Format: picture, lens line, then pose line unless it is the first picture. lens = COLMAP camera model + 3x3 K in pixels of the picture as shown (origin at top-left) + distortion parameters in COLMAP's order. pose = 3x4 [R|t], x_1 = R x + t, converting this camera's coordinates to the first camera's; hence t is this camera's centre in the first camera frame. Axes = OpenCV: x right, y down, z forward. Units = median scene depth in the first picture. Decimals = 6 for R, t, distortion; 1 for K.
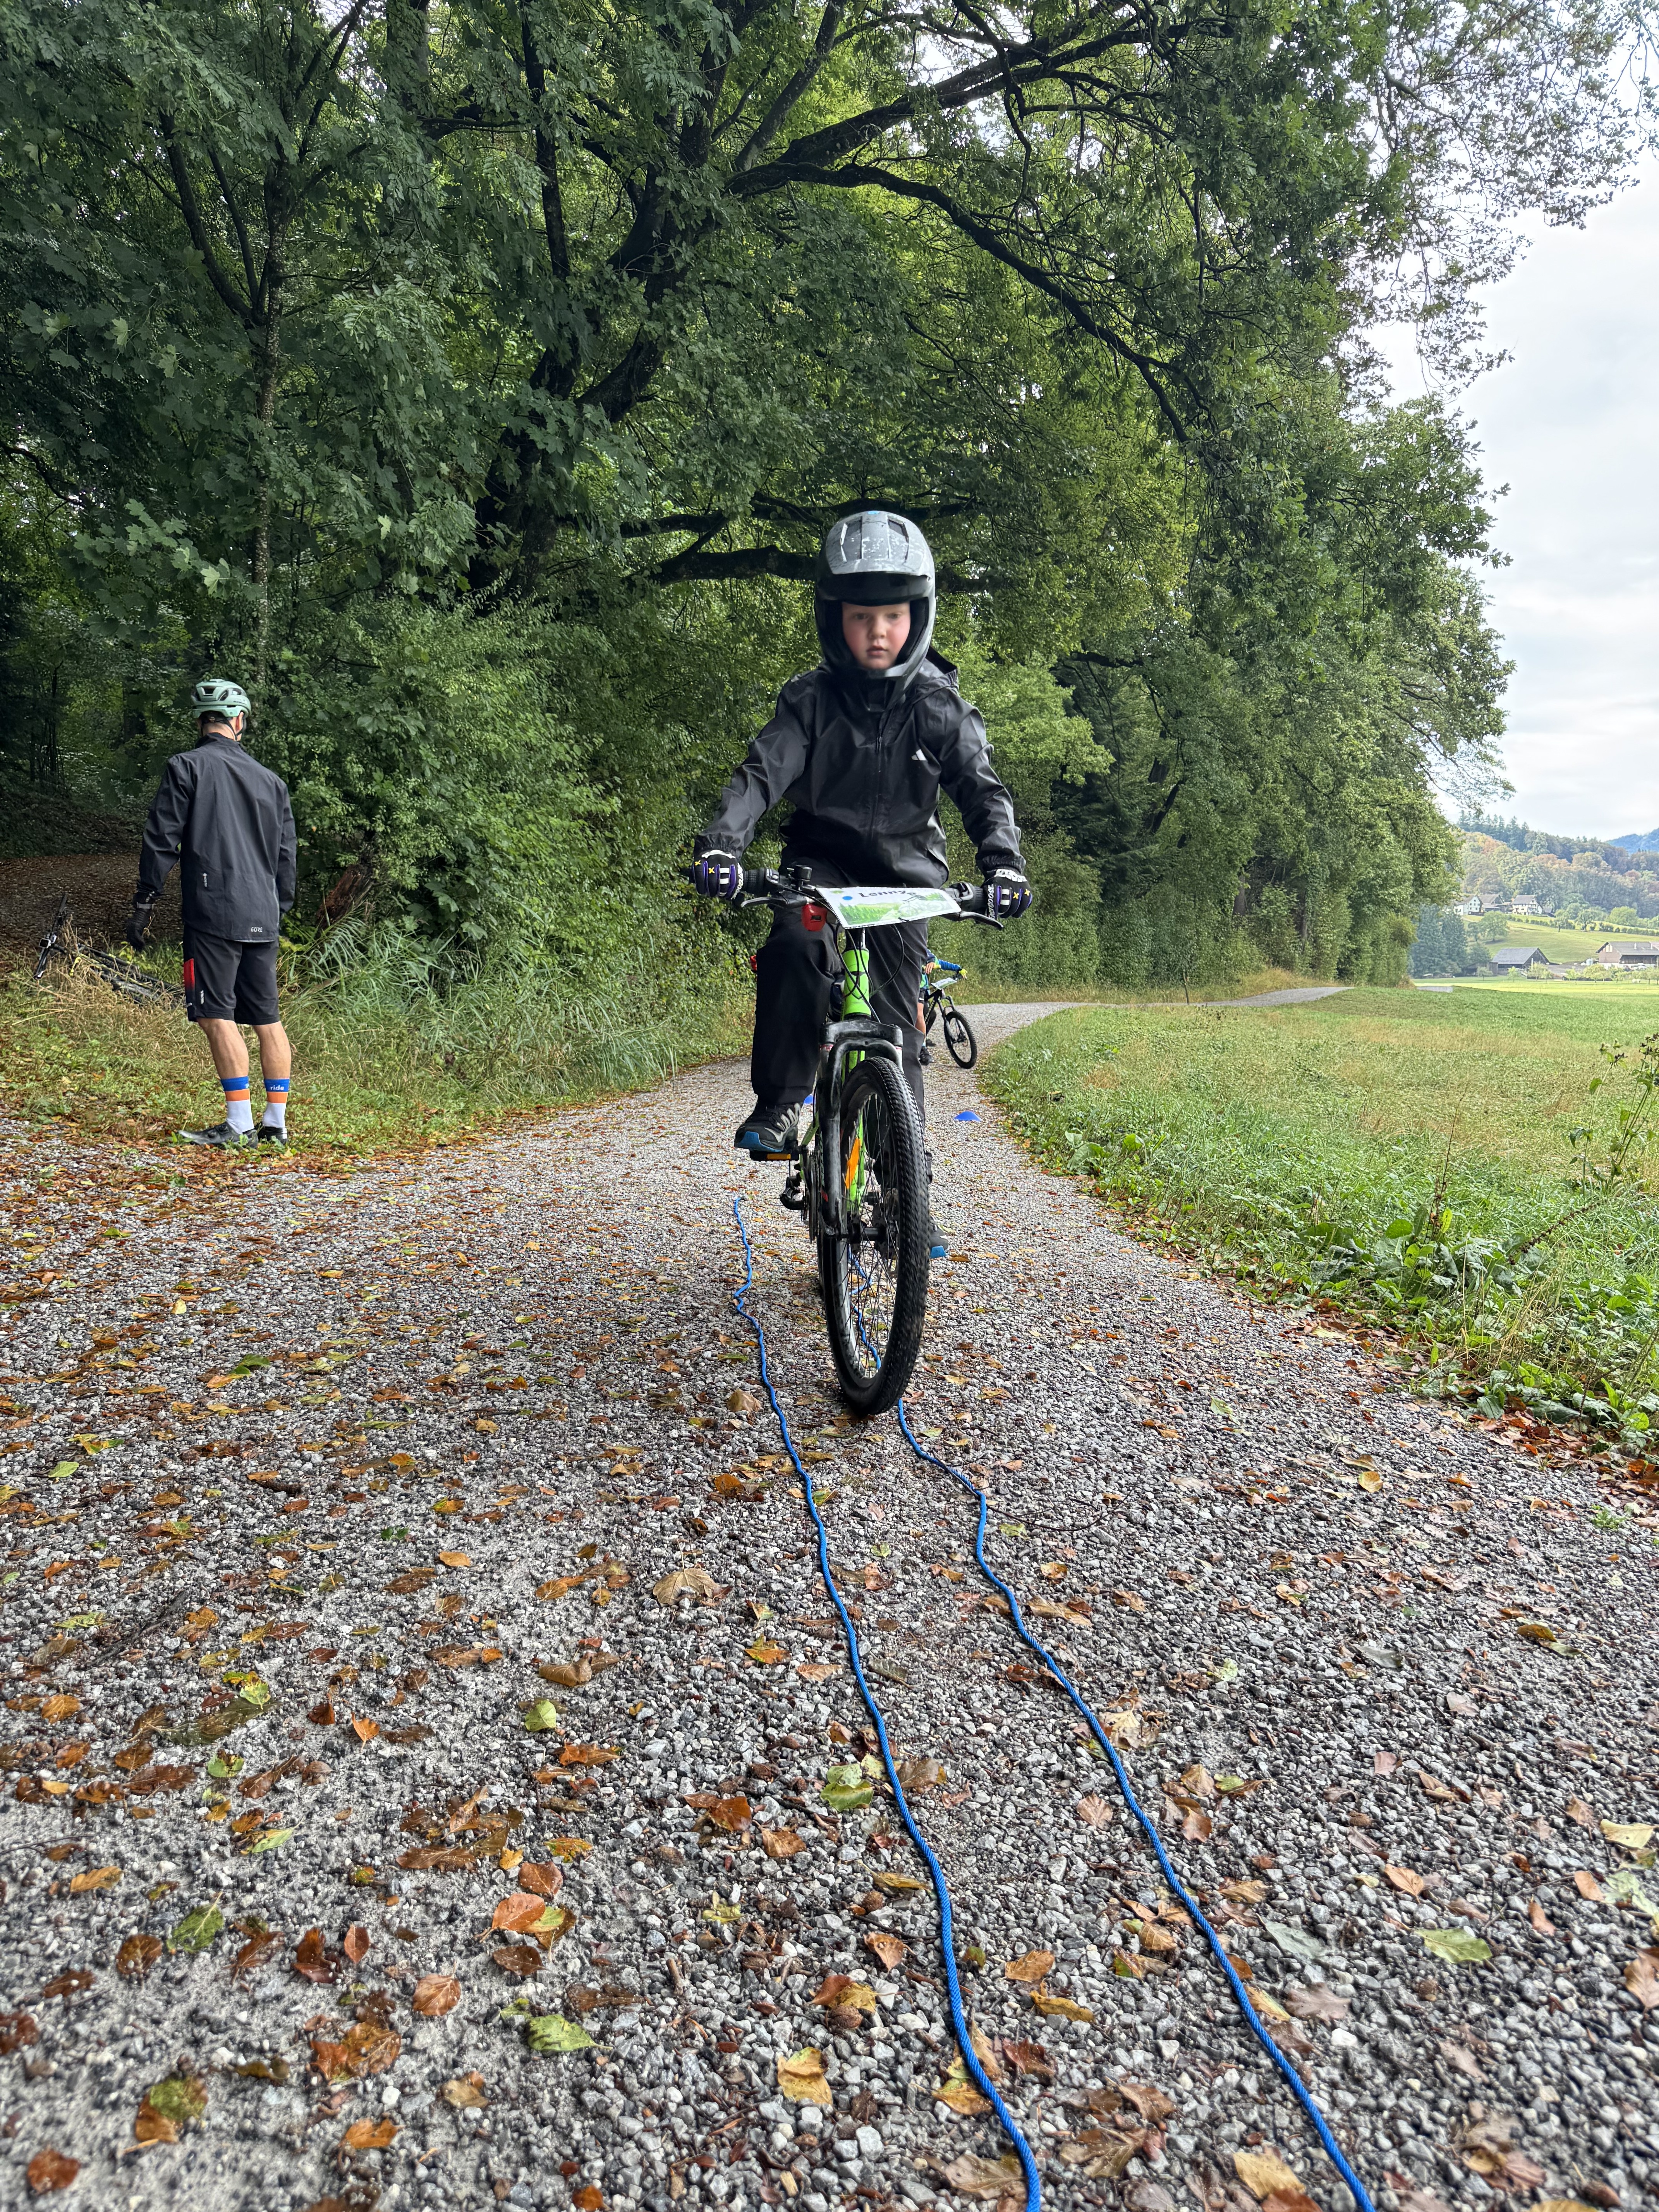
lens RADIAL K [[1547.4, 0, 807.9], [0, 1547.4, 1117.1], [0, 0, 1]] dist [0.002260, -0.009842]
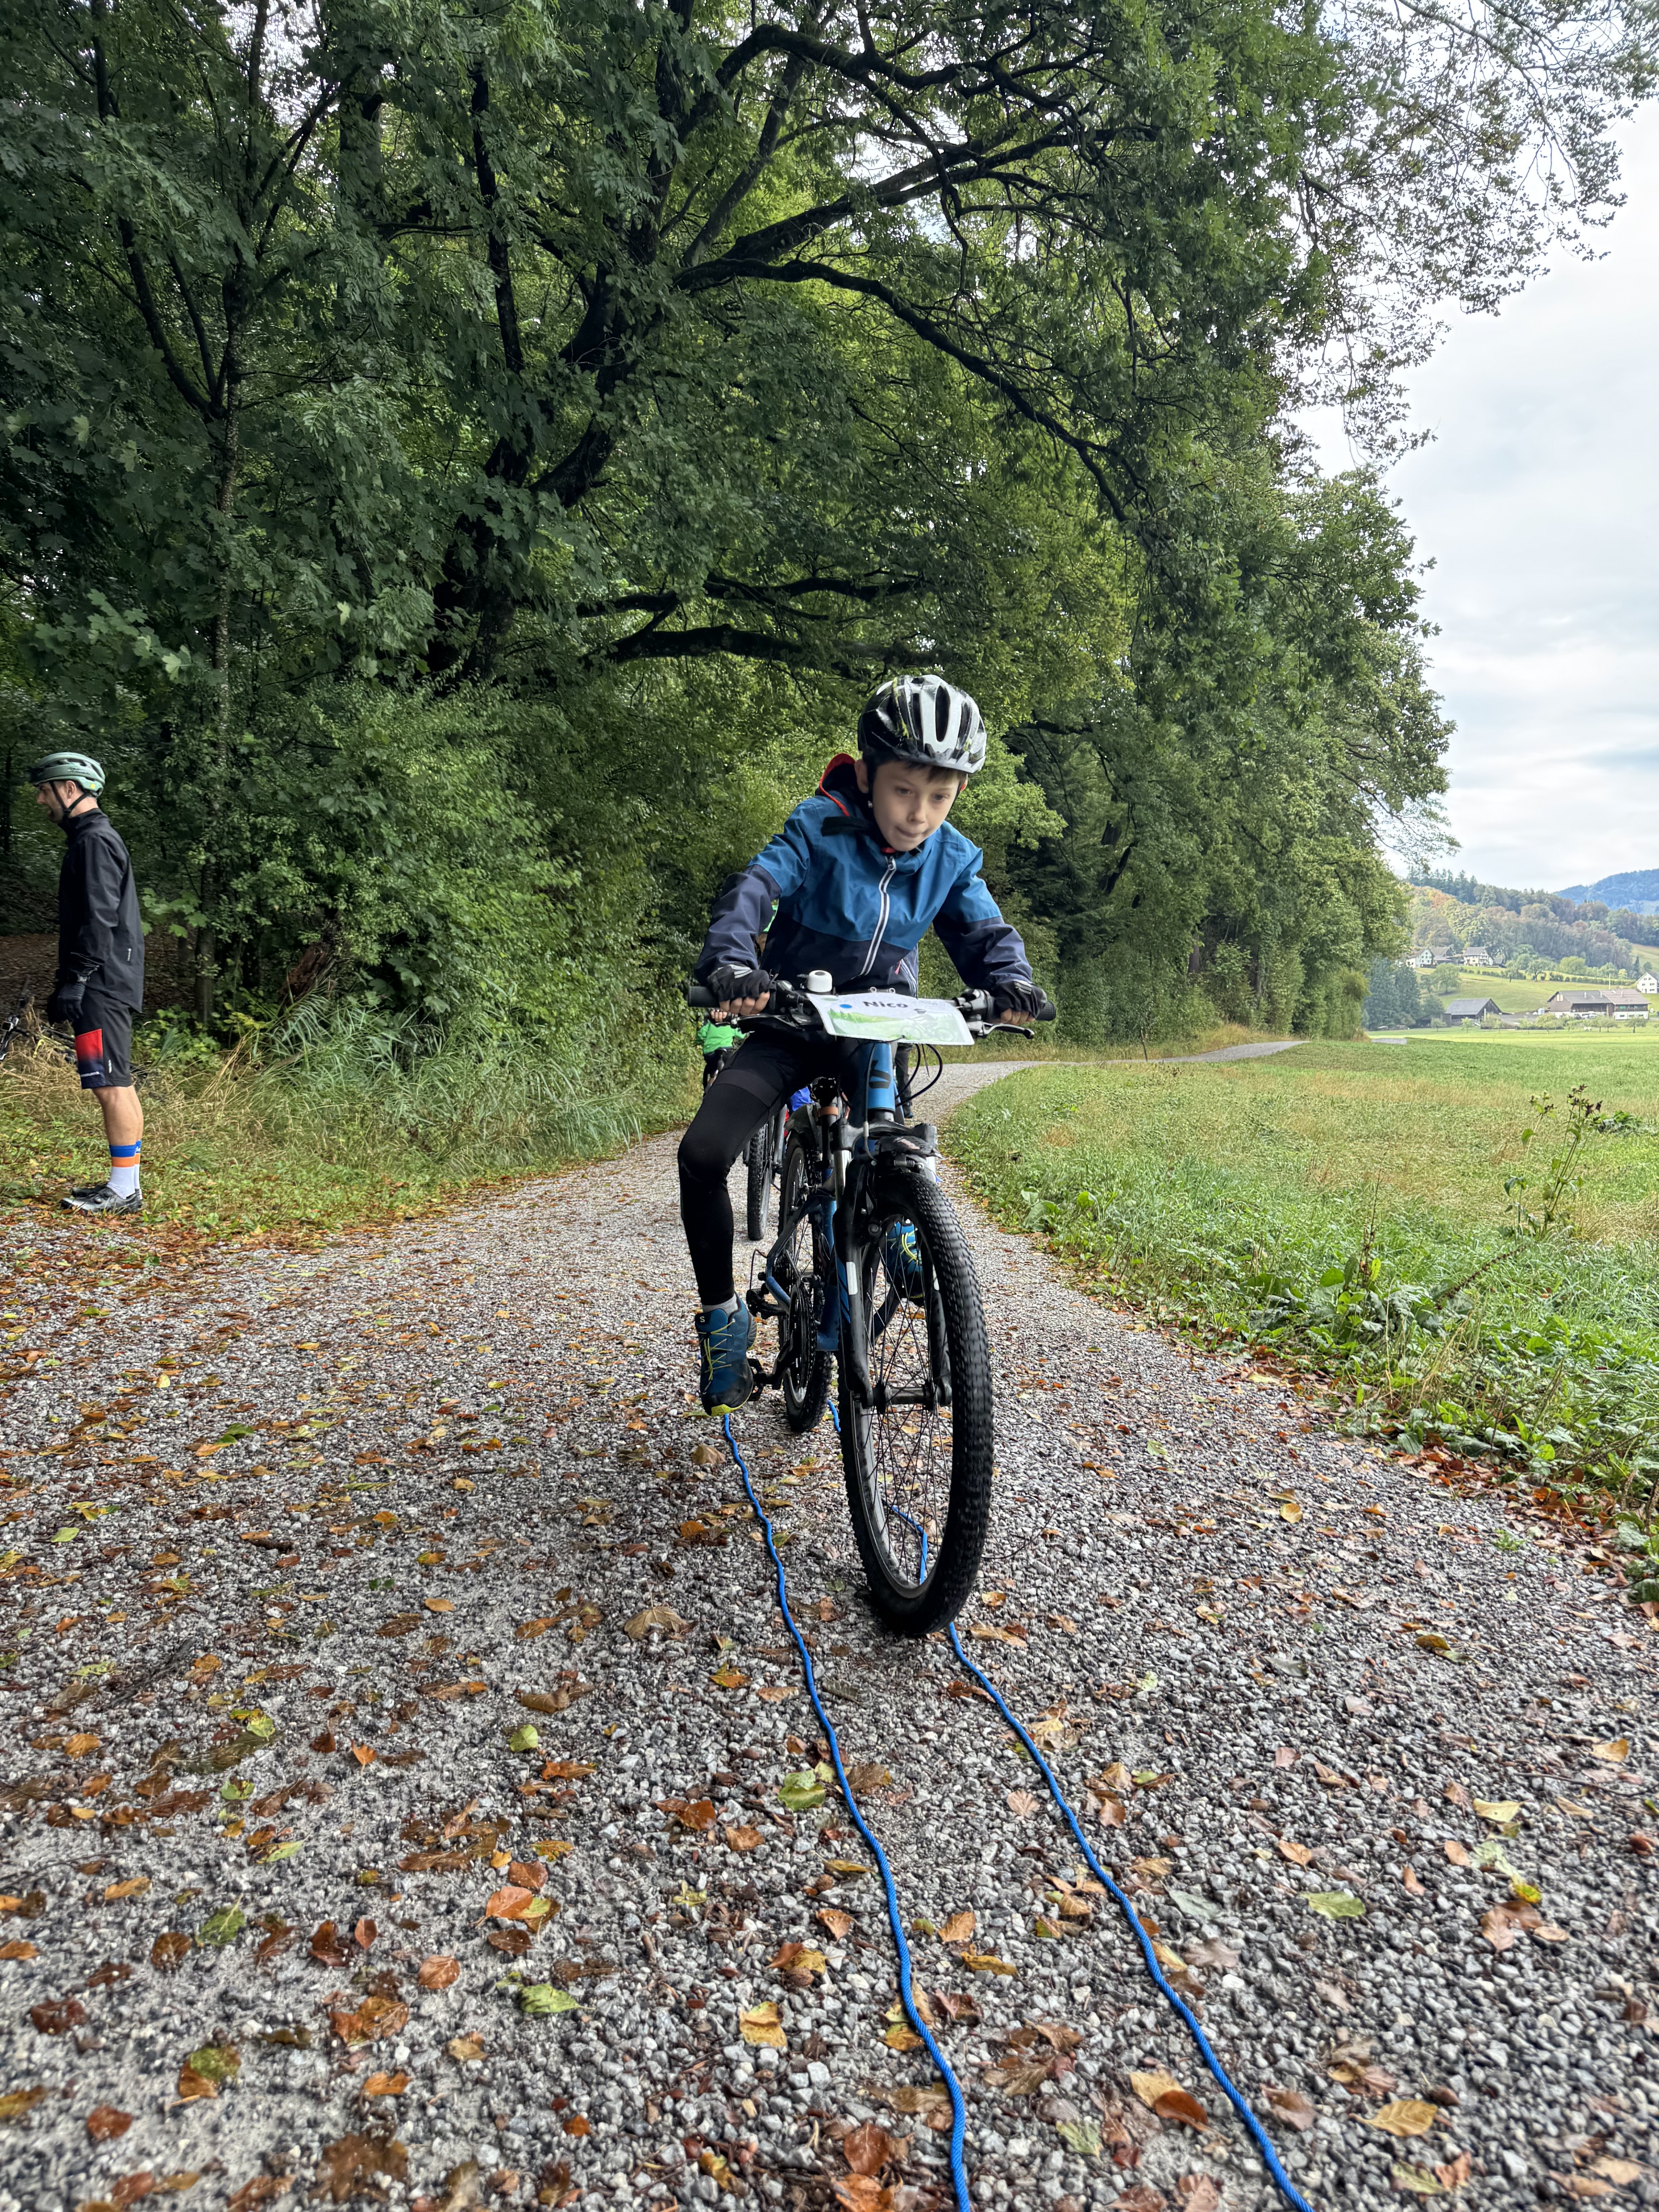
lens RADIAL K [[1553.5, 0, 818.7], [0, 1553.5, 1109.7], [0, 0, 1]] dist [0.002901, -0.008105]
pose [[0.999336, -0.020731, 0.029954, 0.011204], [0.022082, 0.998721, -0.045492, -0.004074], [-0.028973, 0.046123, 0.998516, -0.112224]]
